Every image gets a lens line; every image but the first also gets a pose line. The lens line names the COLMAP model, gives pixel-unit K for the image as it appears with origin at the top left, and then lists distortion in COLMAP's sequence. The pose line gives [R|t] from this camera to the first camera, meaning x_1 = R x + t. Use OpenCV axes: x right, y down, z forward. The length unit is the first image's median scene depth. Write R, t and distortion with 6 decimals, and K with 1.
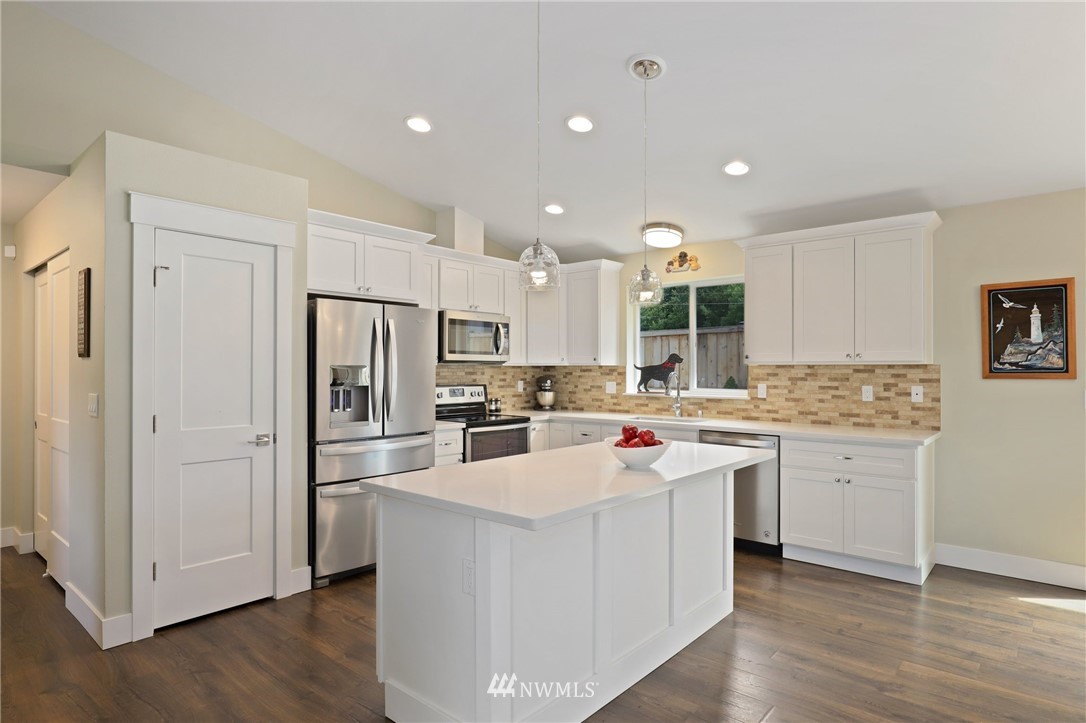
lens RADIAL K [[592.8, 0, 544.9], [0, 592.8, 363.9], [0, 0, 1]] dist [-0.028028, -0.000818]
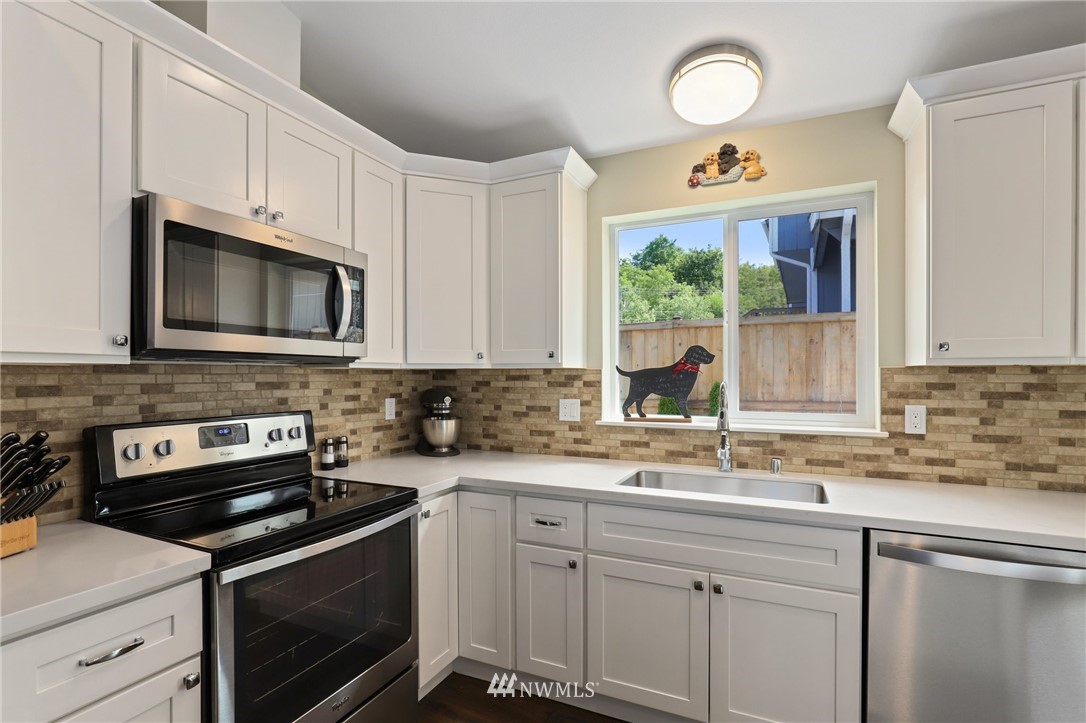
lens RADIAL K [[499.1, 0, 548.7], [0, 499.1, 376.8], [0, 0, 1]] dist [-0.004262, -0.001810]
pose [[0.960045, -0.002209, 0.279838, -0.036556], [-0.001179, 0.999928, 0.011939, 0.005550], [-0.279845, -0.011792, 0.959973, 0.668759]]
